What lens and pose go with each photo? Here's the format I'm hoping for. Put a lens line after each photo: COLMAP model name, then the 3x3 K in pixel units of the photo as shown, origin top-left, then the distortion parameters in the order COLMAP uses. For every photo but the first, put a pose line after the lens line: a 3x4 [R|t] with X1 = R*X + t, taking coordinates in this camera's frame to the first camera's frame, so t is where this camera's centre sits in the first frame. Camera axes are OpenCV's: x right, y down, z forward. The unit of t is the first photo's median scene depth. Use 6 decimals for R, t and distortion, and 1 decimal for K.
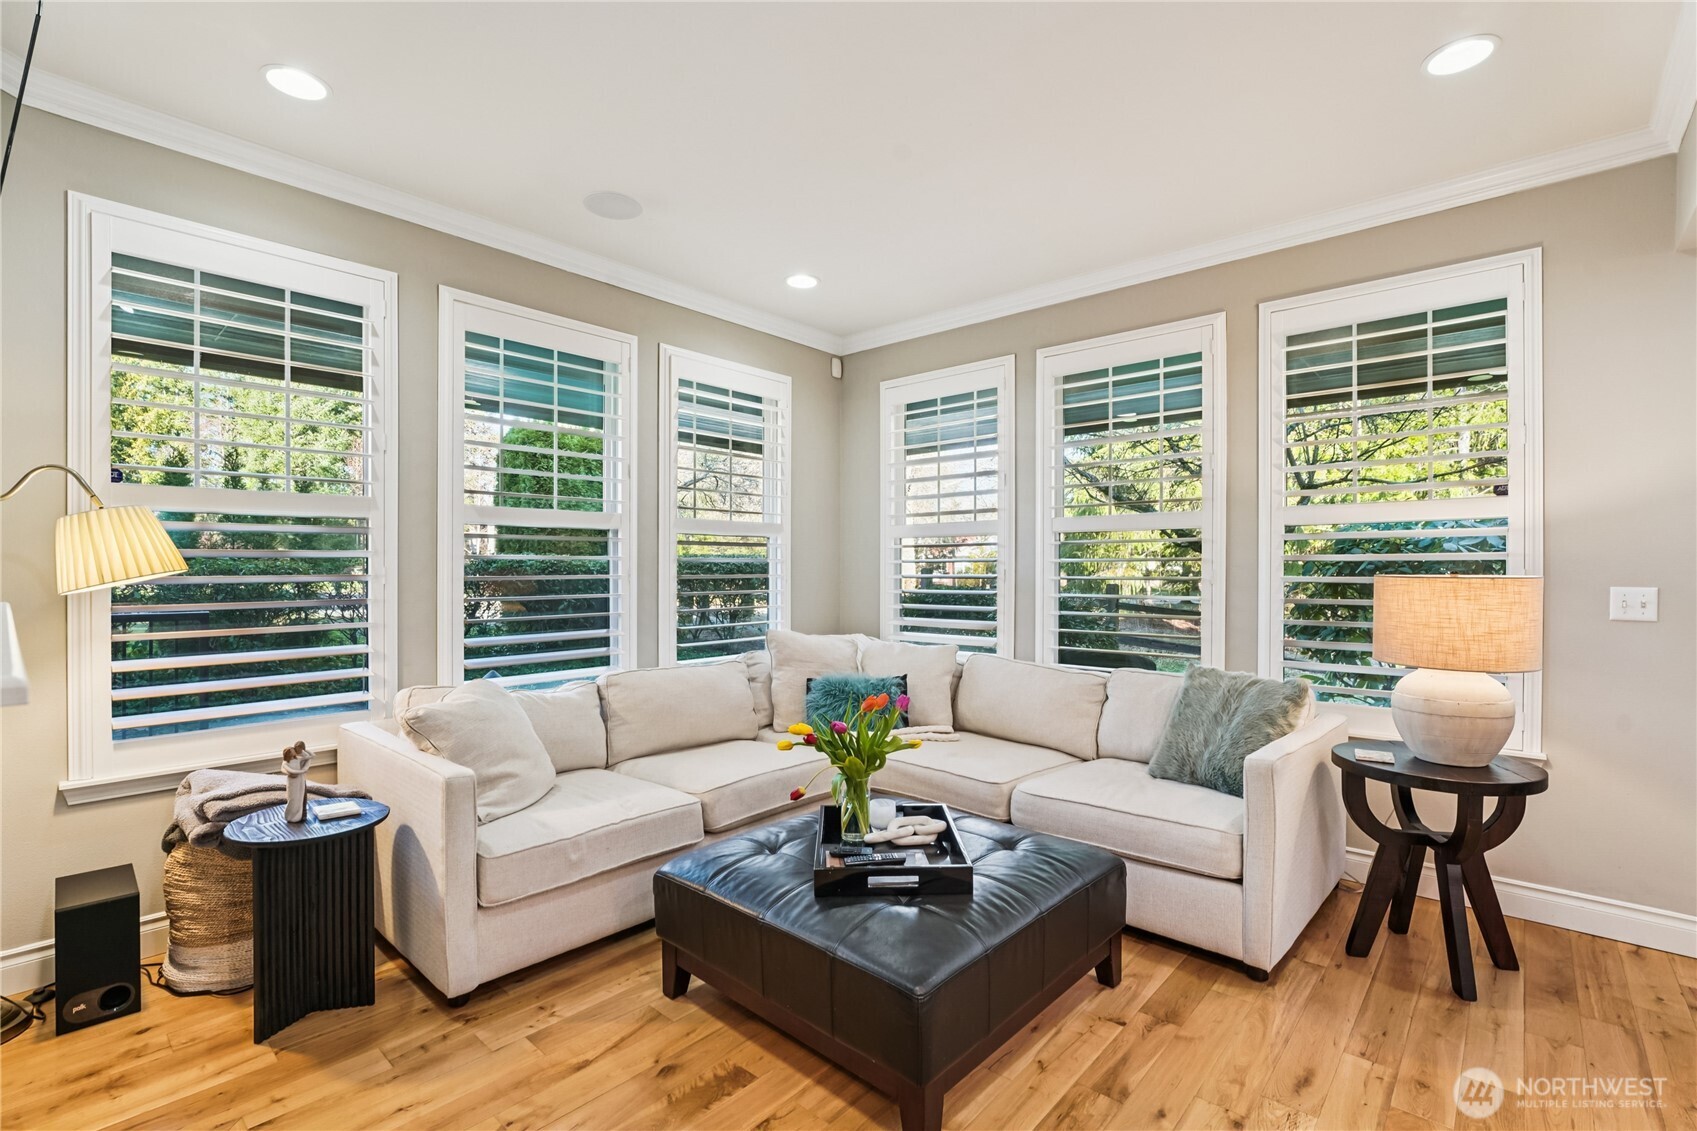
lens RADIAL K [[765.4, 0, 844.6], [0, 765.4, 577.5], [0, 0, 1]] dist [-0.014674, 0.001919]
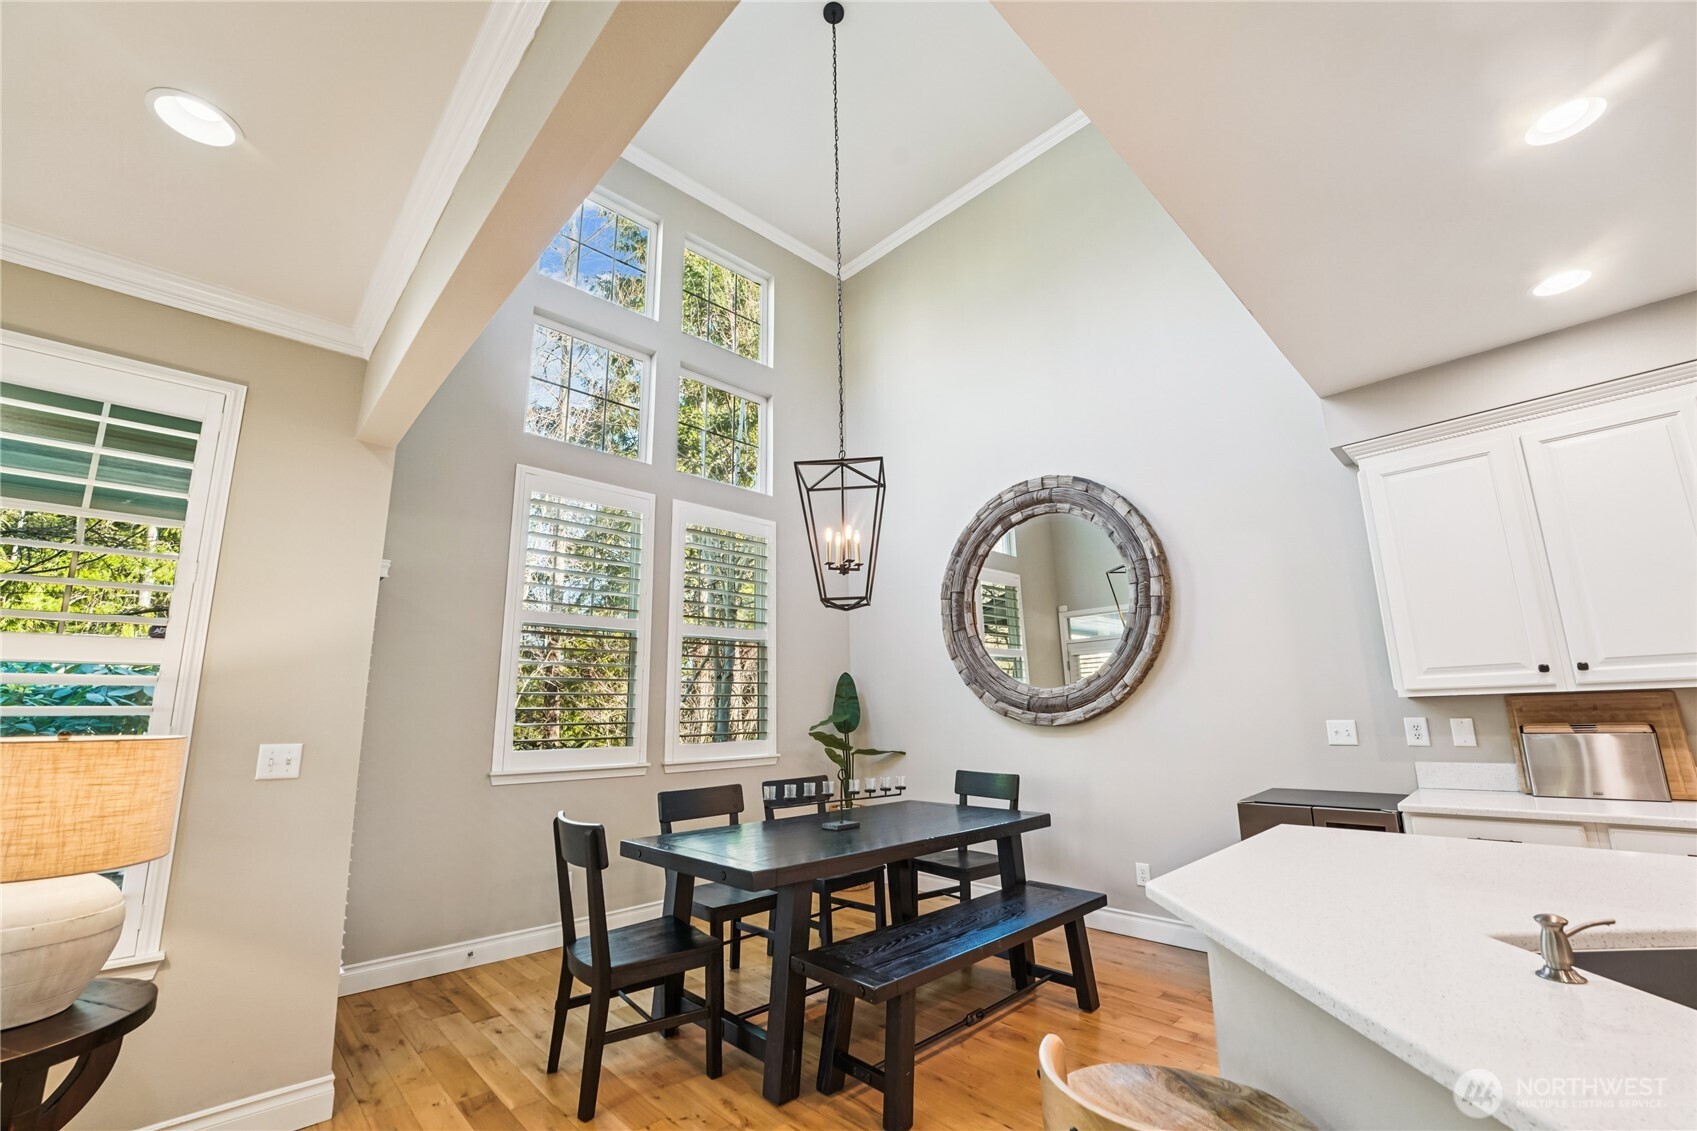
lens RADIAL K [[693.6, 0, 853.9], [0, 693.6, 575.5], [0, 0, 1]] dist [-0.024913, 0.003473]
pose [[0.080084, 0.194711, 0.977586, 0.162247], [0.025836, 0.980001, -0.197308, -0.006541], [-0.996453, 0.041058, 0.073452, 0.153416]]
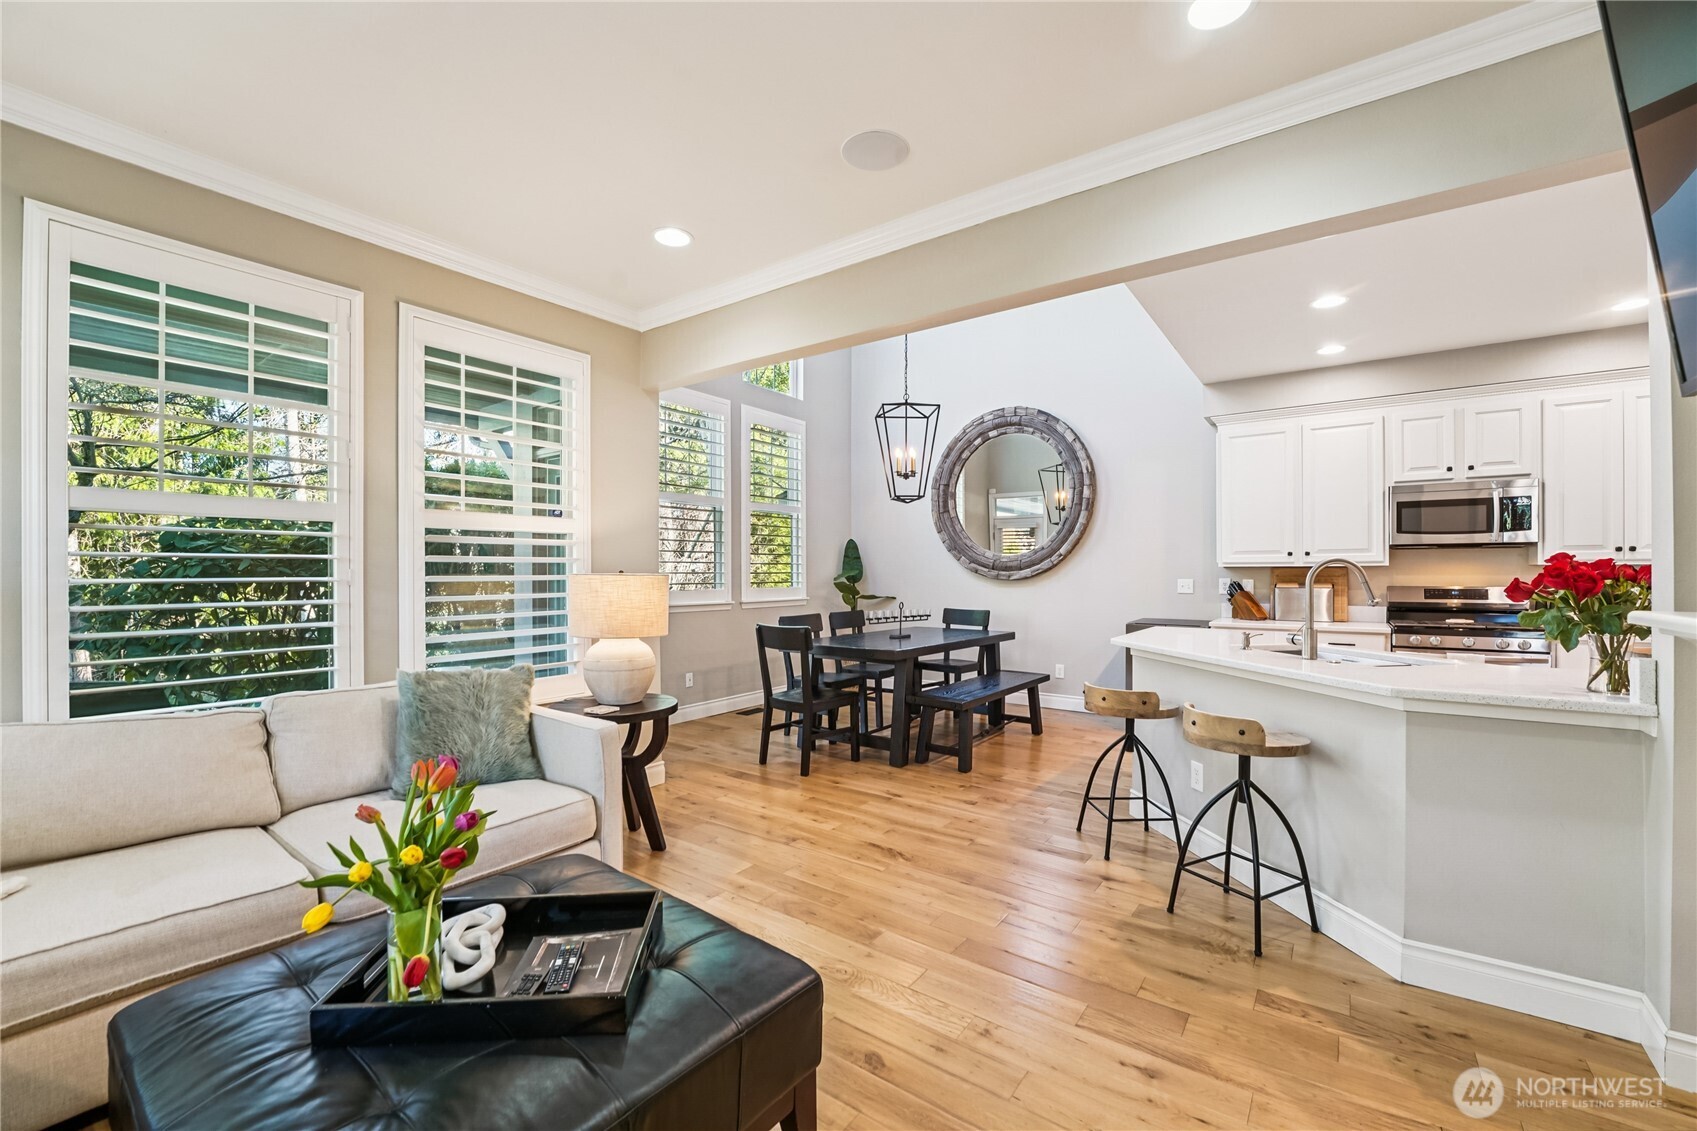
lens RADIAL K [[693.6, 0, 859.6], [0, 693.6, 575.6], [0, 0, 1]] dist [-0.024913, 0.003473]
pose [[-0.100645, -0.006208, 0.994903, -0.447543], [0.006914, 0.999952, 0.006939, -0.004617], [-0.994898, 0.007577, -0.100597, 0.545385]]
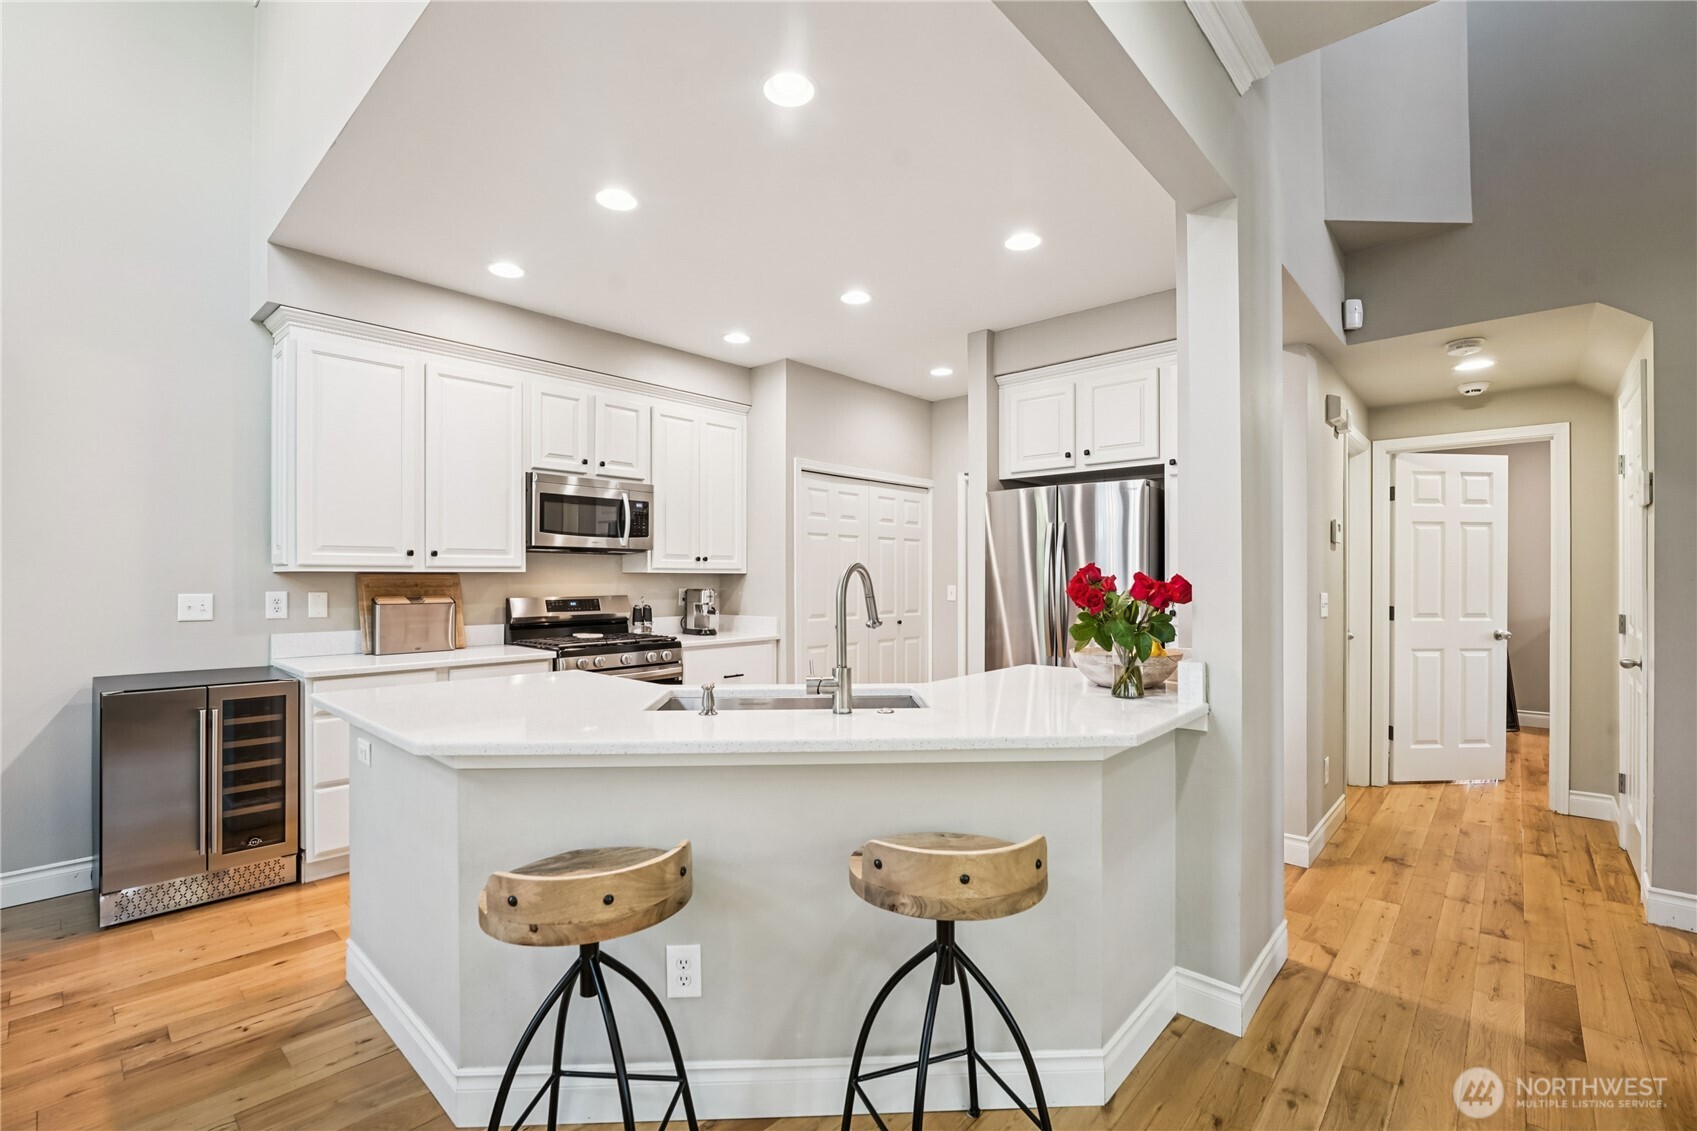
lens RADIAL K [[745.3, 0, 841.6], [0, 745.3, 574.9], [0, 0, 1]] dist [-0.016176, -0.000119]
pose [[-0.999565, 0.001719, 0.029427, 0.382407], [0.001666, 0.999997, -0.001837, 0.000255], [-0.029430, -0.001787, -0.999565, 0.509747]]
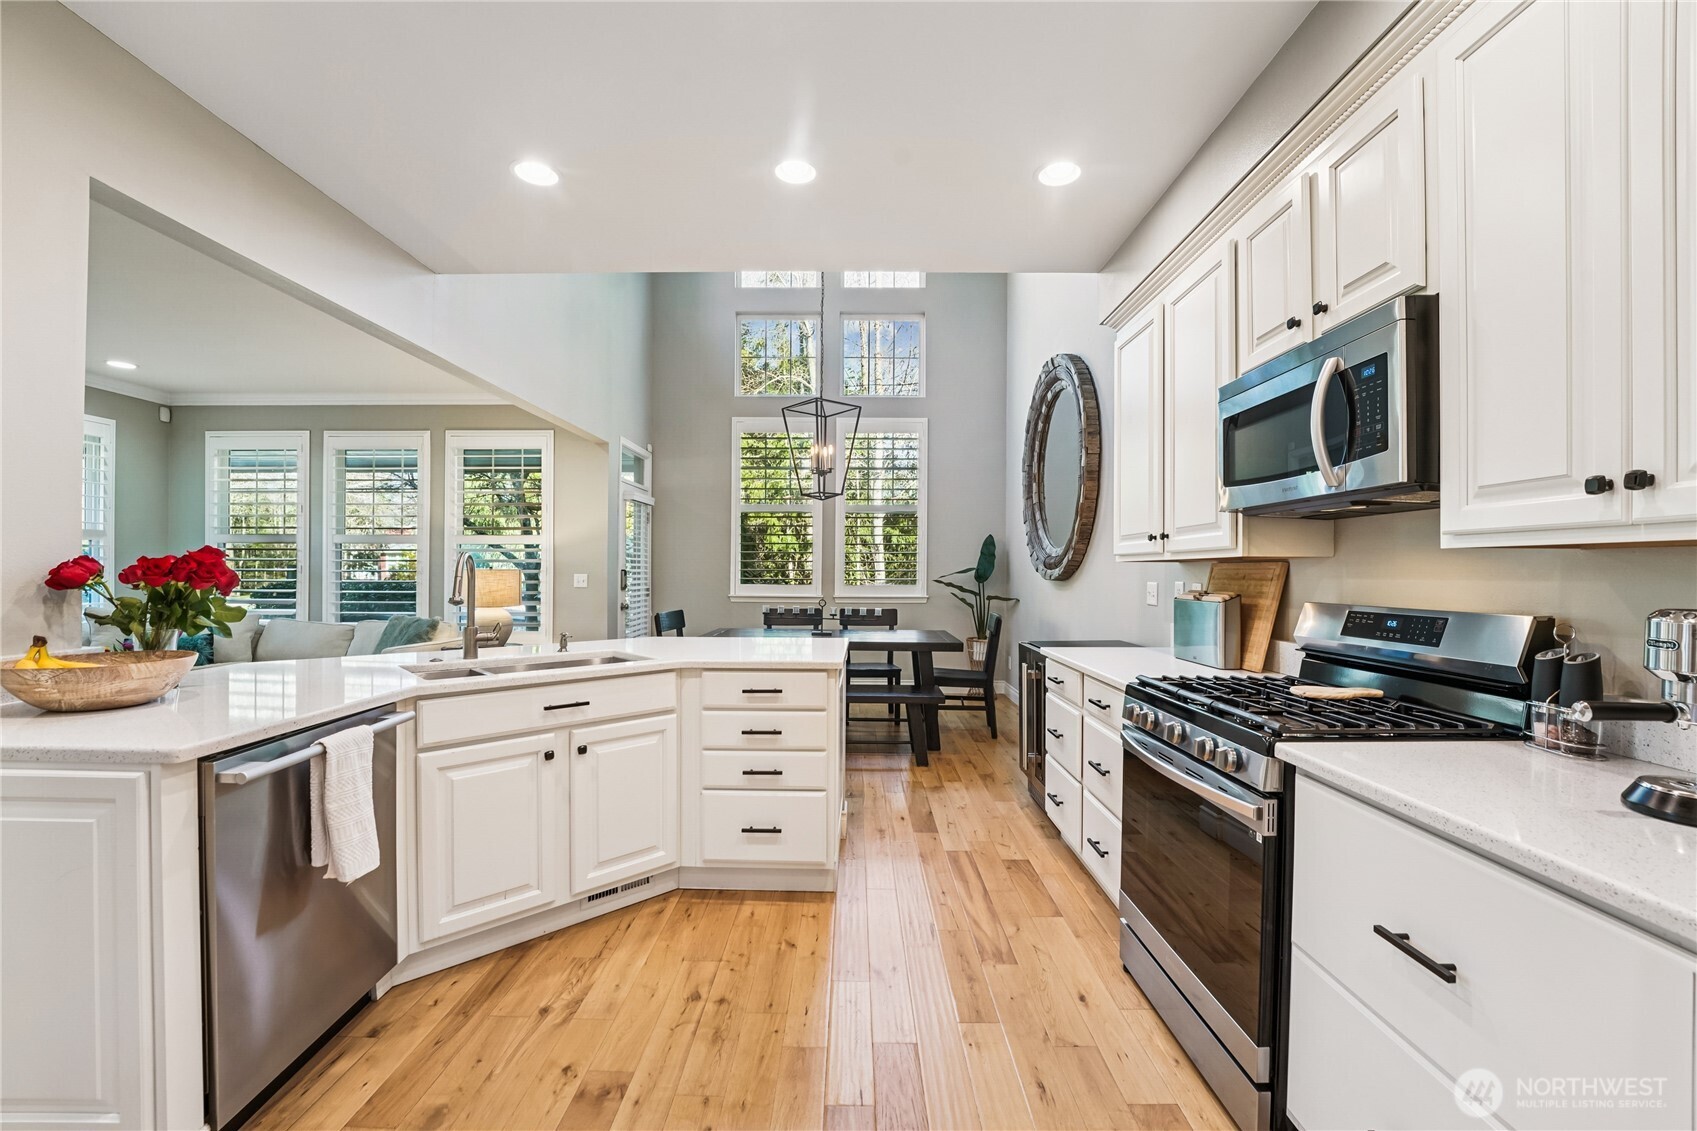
lens RADIAL K [[693.6, 0, 853.2], [0, 693.6, 577.4], [0, 0, 1]] dist [-0.024913, 0.003473]
pose [[0.755856, -0.004368, 0.654723, 0.197822], [0.000984, 0.999984, 0.005535, 0.009556], [-0.654737, -0.003539, 0.755848, -1.111244]]
